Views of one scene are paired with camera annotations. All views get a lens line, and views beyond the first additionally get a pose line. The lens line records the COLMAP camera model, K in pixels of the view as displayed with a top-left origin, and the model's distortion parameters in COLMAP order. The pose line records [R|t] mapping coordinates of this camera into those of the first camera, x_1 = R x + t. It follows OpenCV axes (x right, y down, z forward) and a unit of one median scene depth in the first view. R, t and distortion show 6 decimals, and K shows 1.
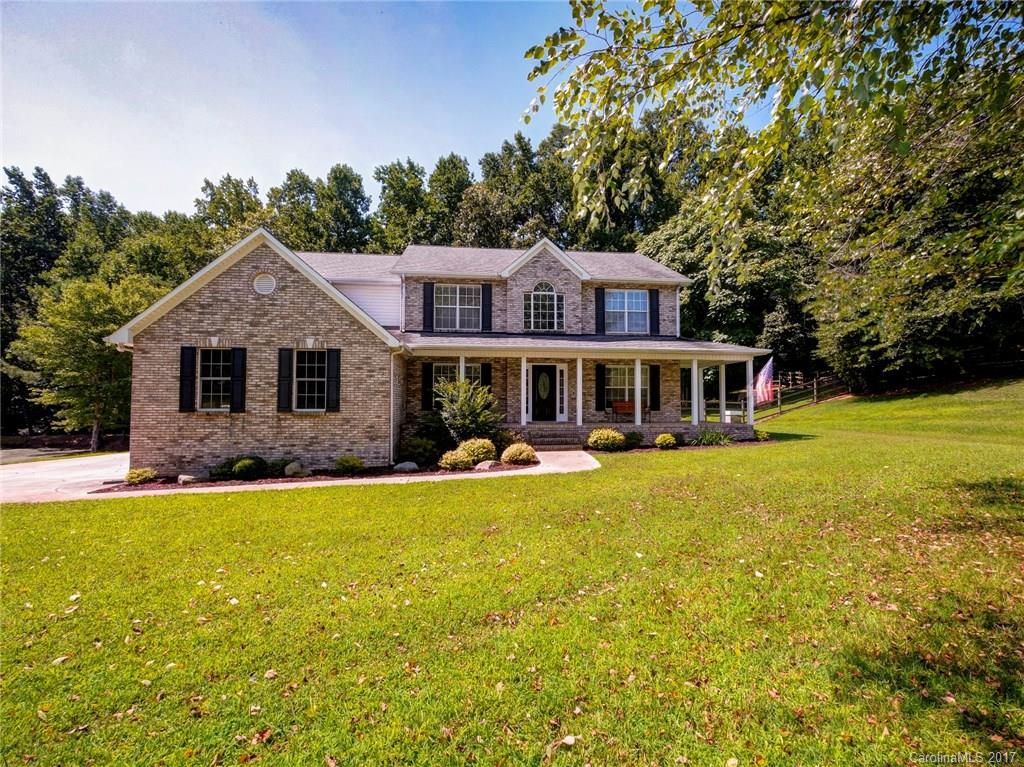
lens RADIAL K [[480.8, 0, 513.4], [0, 480.8, 381.7], [0, 0, 1]] dist [-0.000537, -0.000016]
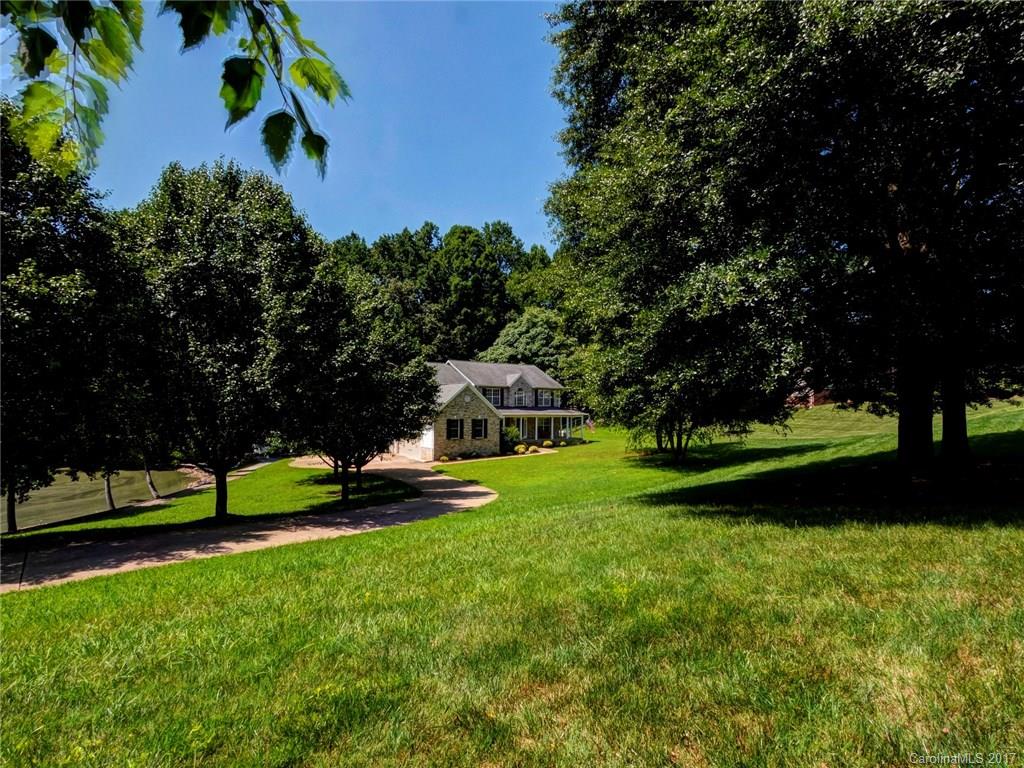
lens RADIAL K [[480.8, 0, 511.2], [0, 480.8, 387.8], [0, 0, 1]] dist [-0.000537, -0.000016]
pose [[0.893526, 0.025493, 0.448288, -1.704244], [-0.027526, 0.999619, -0.001980, -0.279645], [-0.448168, -0.010571, 0.893887, -2.019748]]
